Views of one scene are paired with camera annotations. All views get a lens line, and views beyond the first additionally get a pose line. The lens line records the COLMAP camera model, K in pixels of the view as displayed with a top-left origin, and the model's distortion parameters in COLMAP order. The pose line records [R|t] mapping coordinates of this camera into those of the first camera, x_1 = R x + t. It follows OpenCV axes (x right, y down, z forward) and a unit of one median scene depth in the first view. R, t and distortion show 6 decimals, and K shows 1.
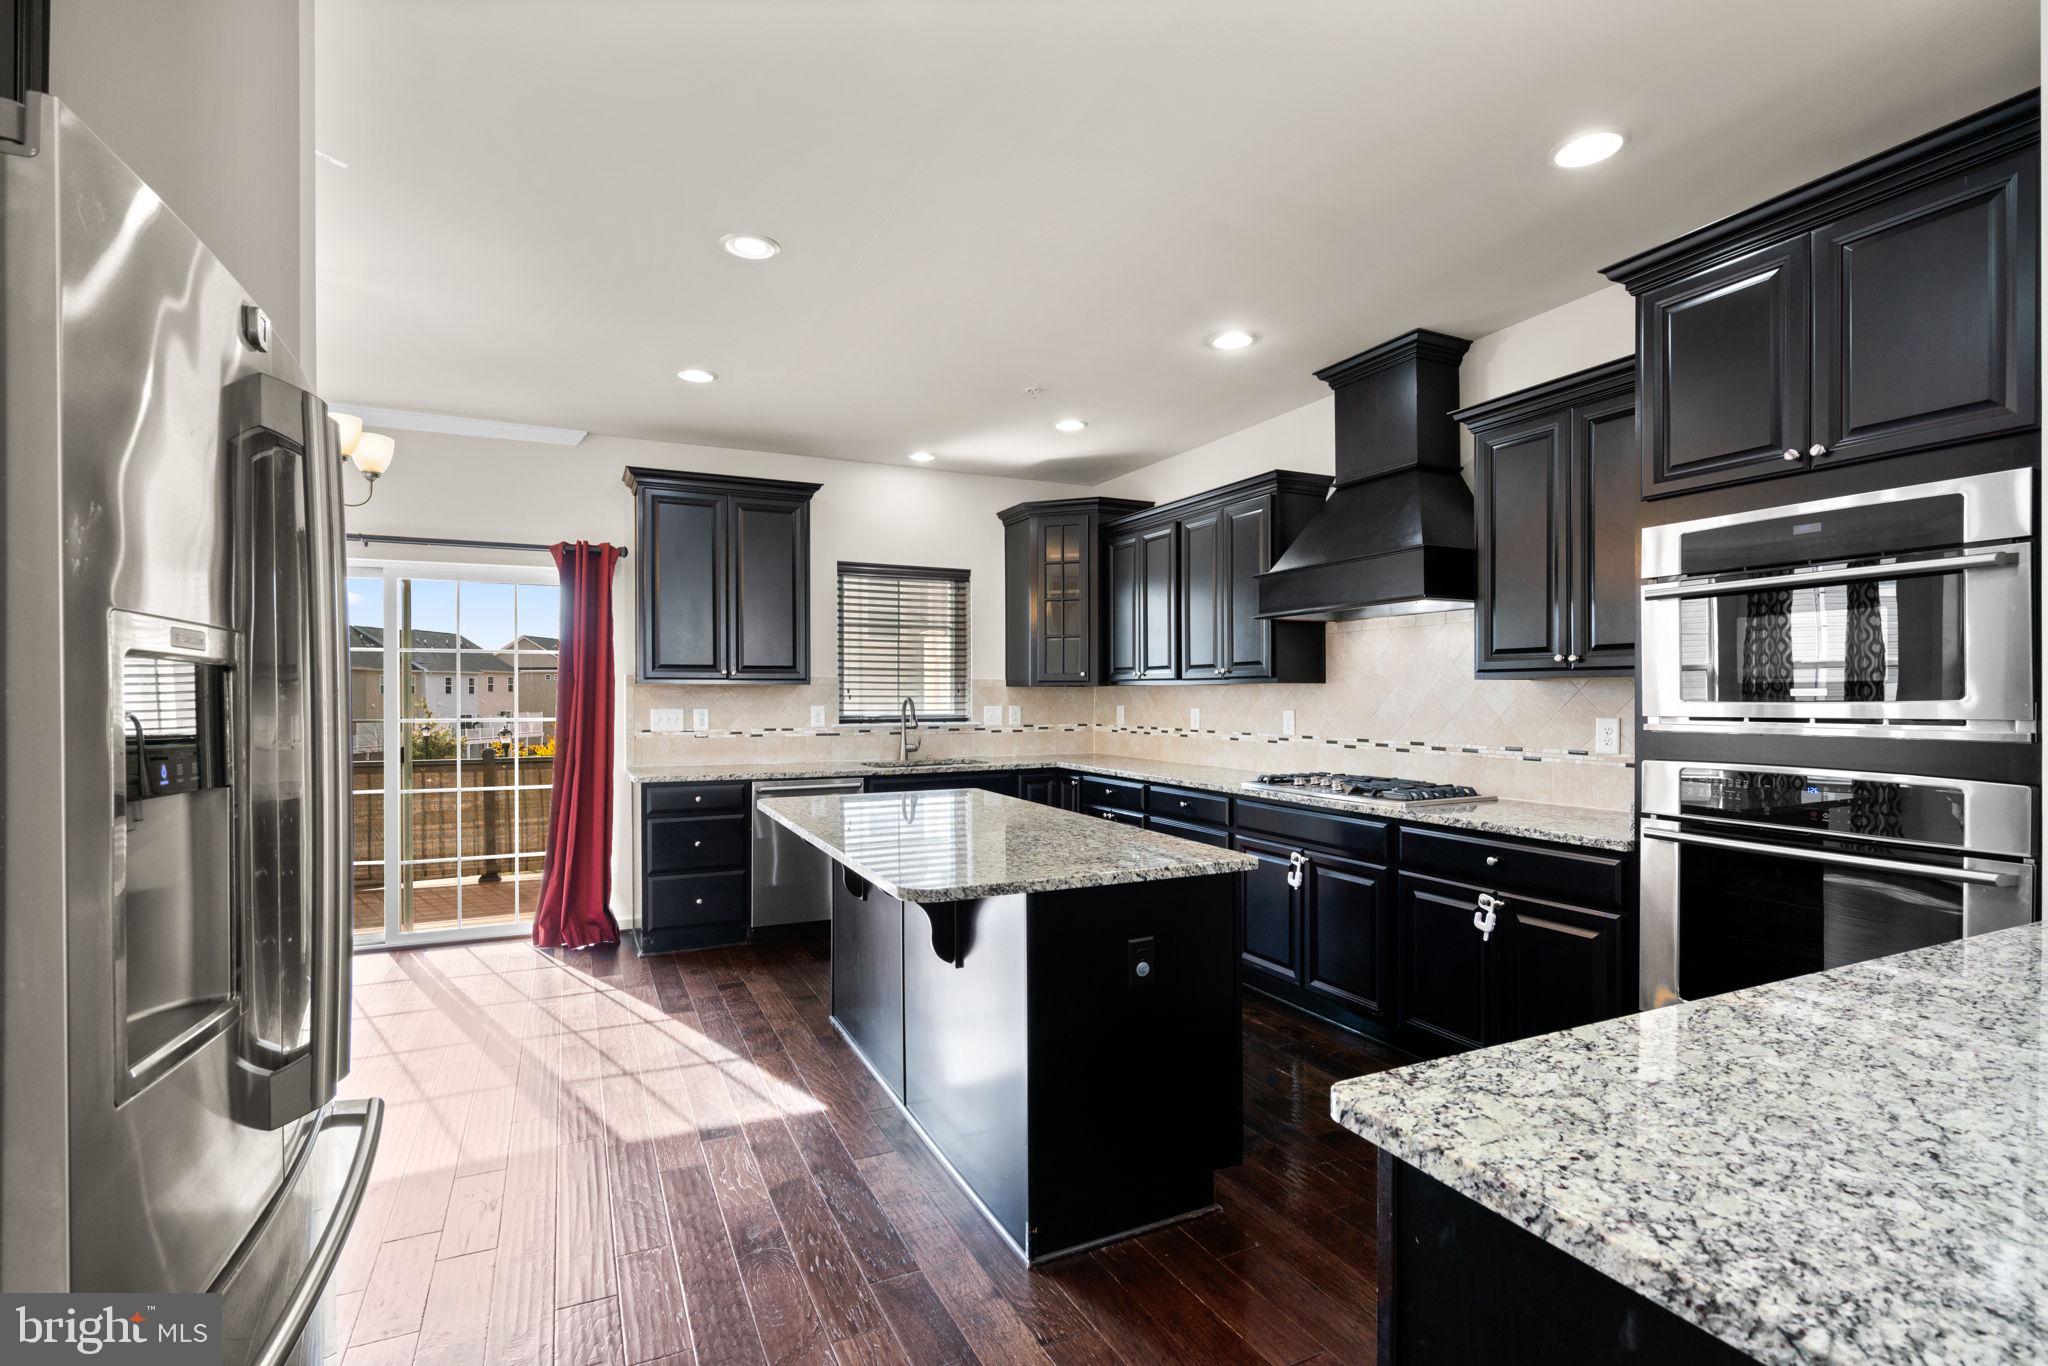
lens RADIAL K [[950.4, 0, 1007.9], [0, 950.4, 705.1], [0, 0, 1]] dist [0.000748, 0.000153]
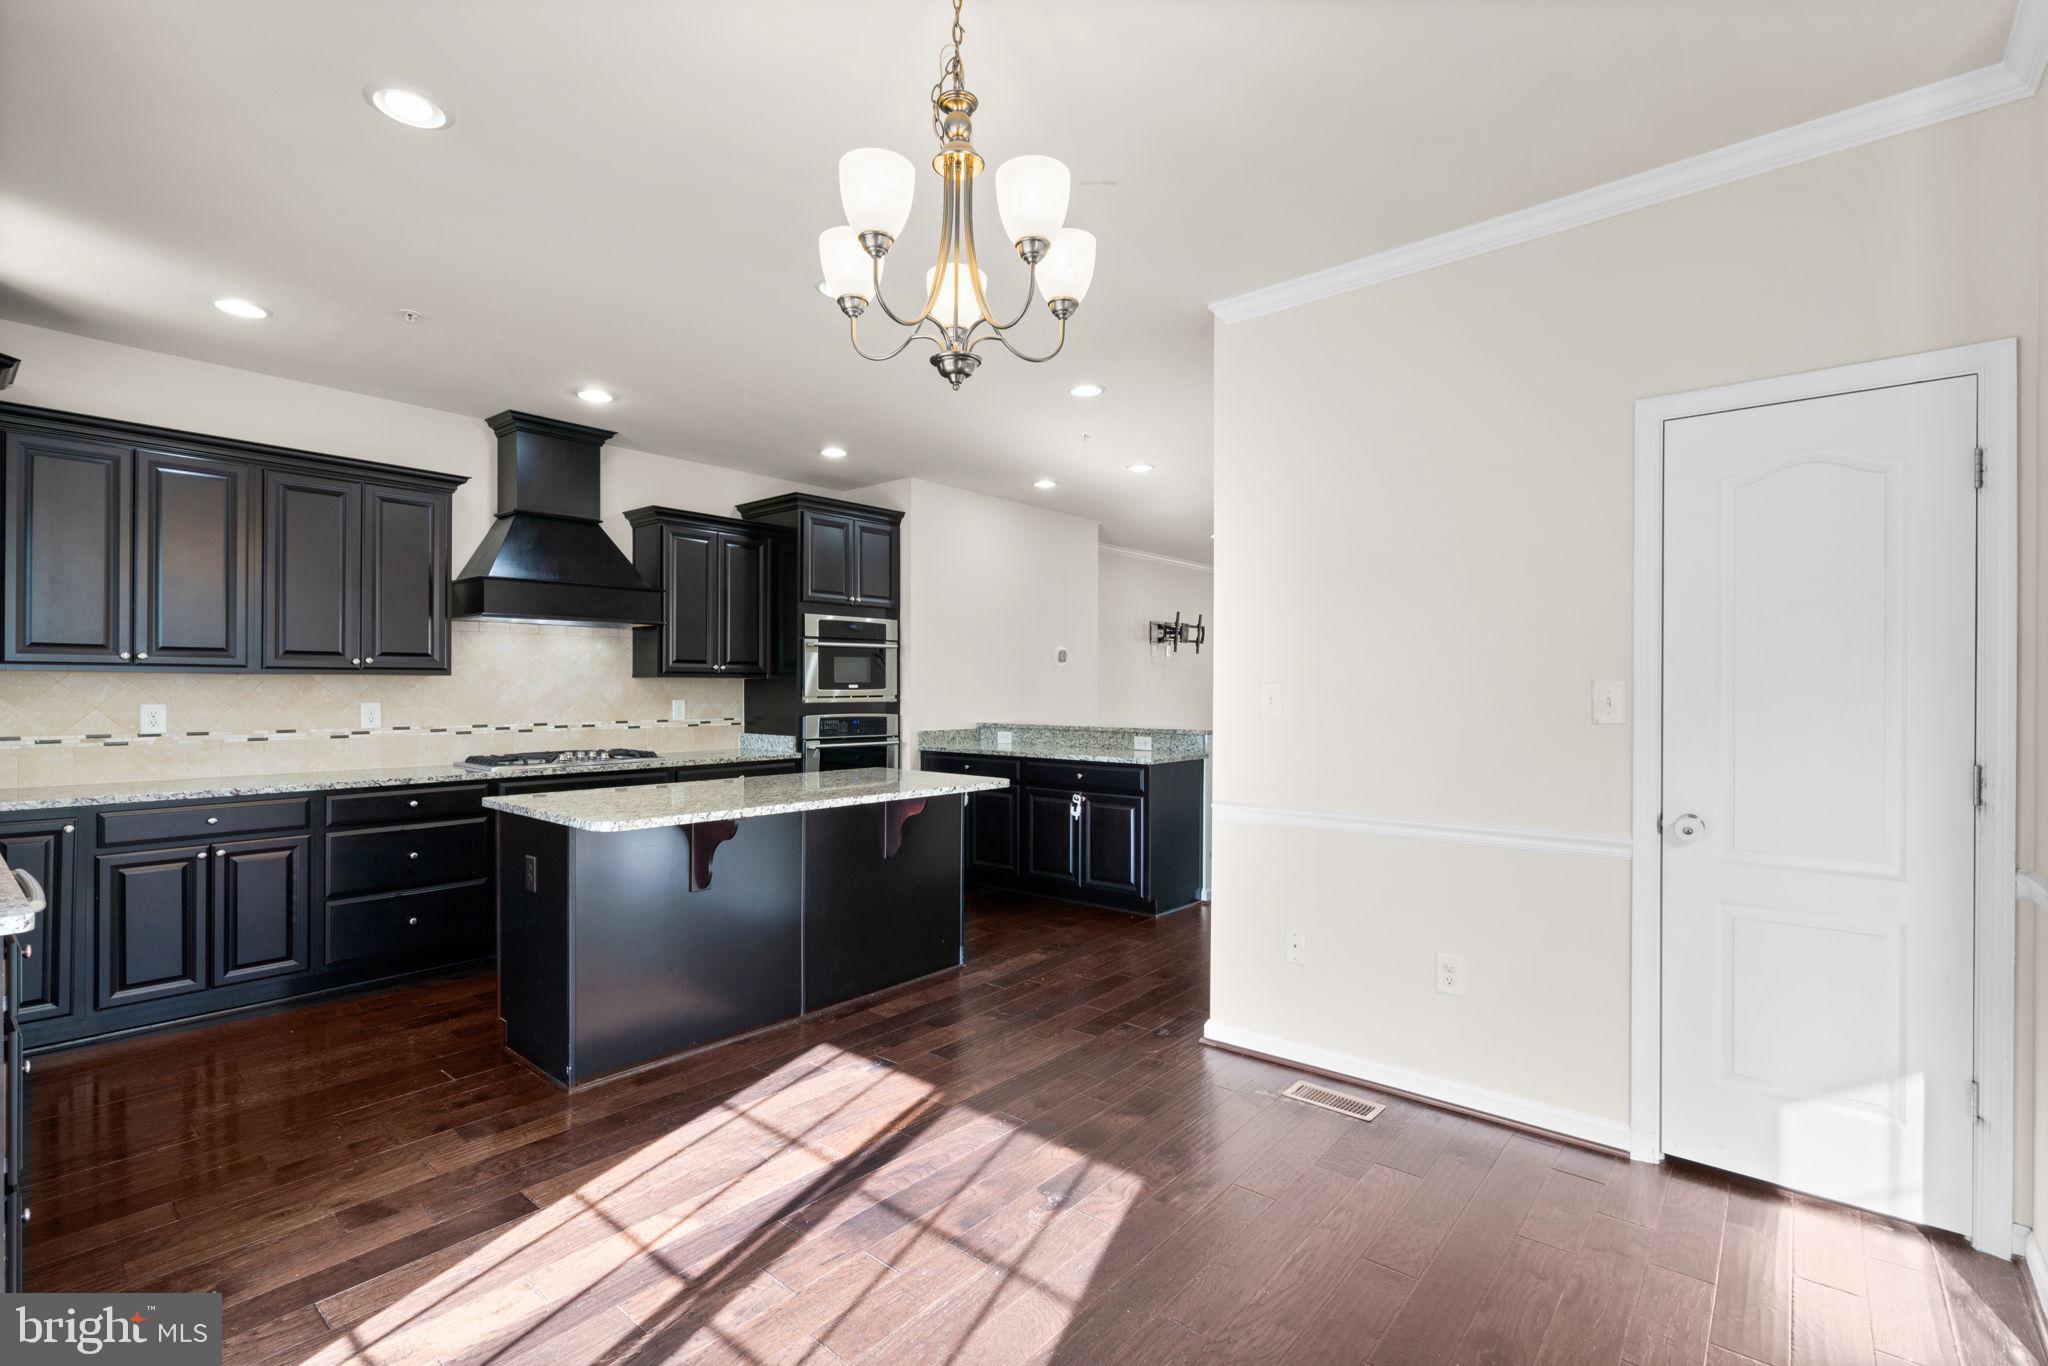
lens RADIAL K [[926.0, 0, 1024.0], [0, 926.0, 683.0], [0, 0, 1]] dist [-0.004236, 0.000298]
pose [[-0.420211, 0.002545, 0.907423, -0.752980], [0.007150, 0.999974, 0.000506, -0.008990], [-0.907398, 0.006701, -0.420218, 0.707666]]
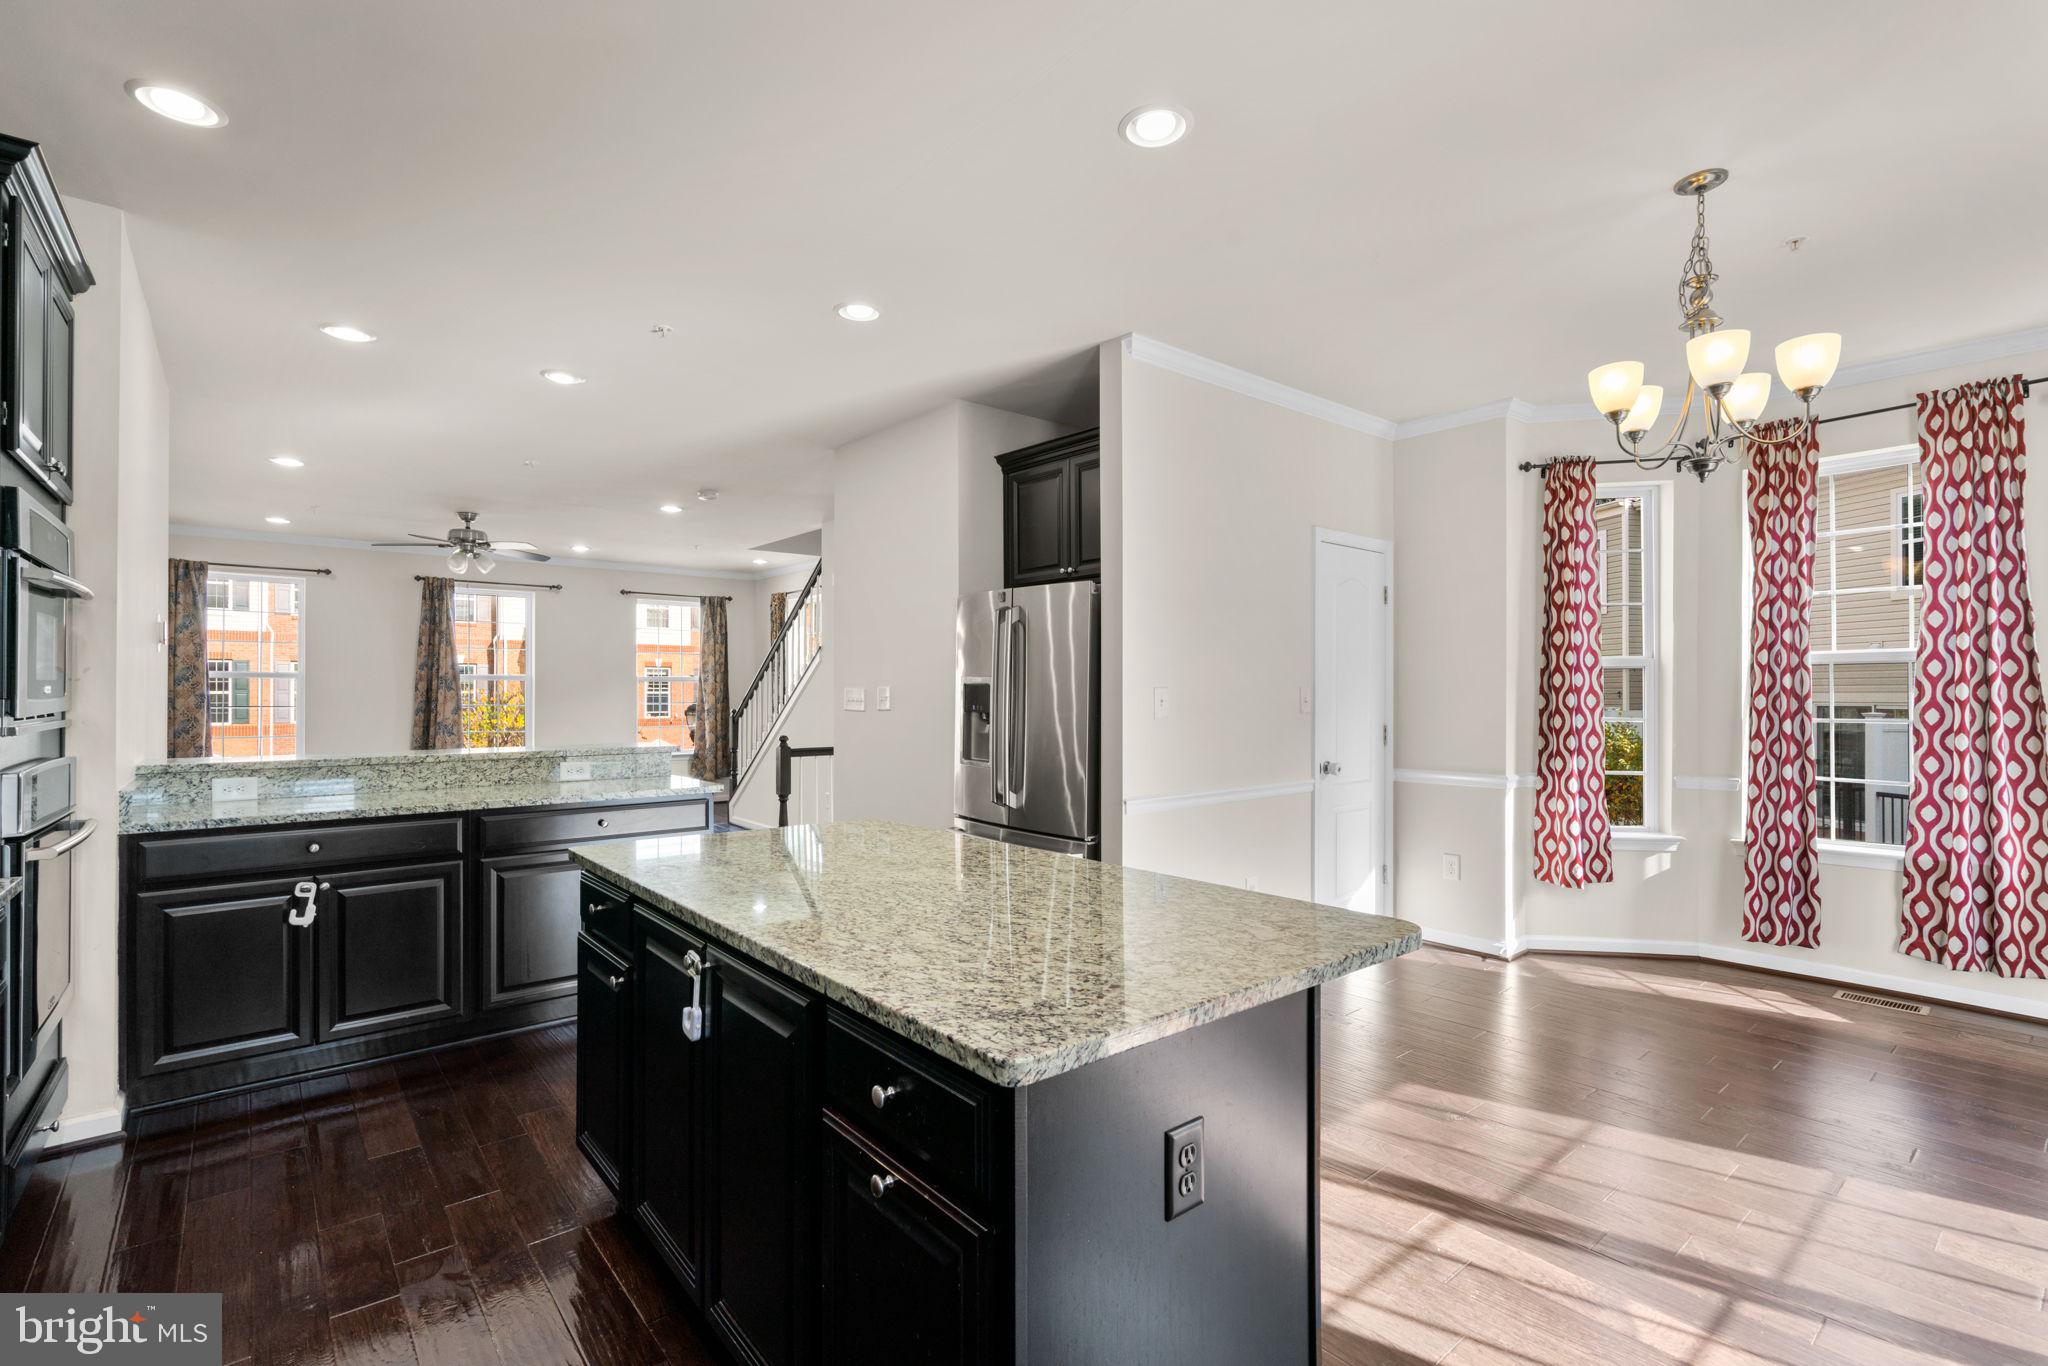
lens RADIAL K [[939.8, 0, 1013.6], [0, 939.8, 689.2], [0, 0, 1]] dist [-0.001855, 0.000463]
pose [[-0.967727, 0.000889, -0.252001, 0.029089], [-0.000780, 0.999978, 0.006521, -0.009385], [0.252001, 0.006507, -0.967705, 0.965847]]
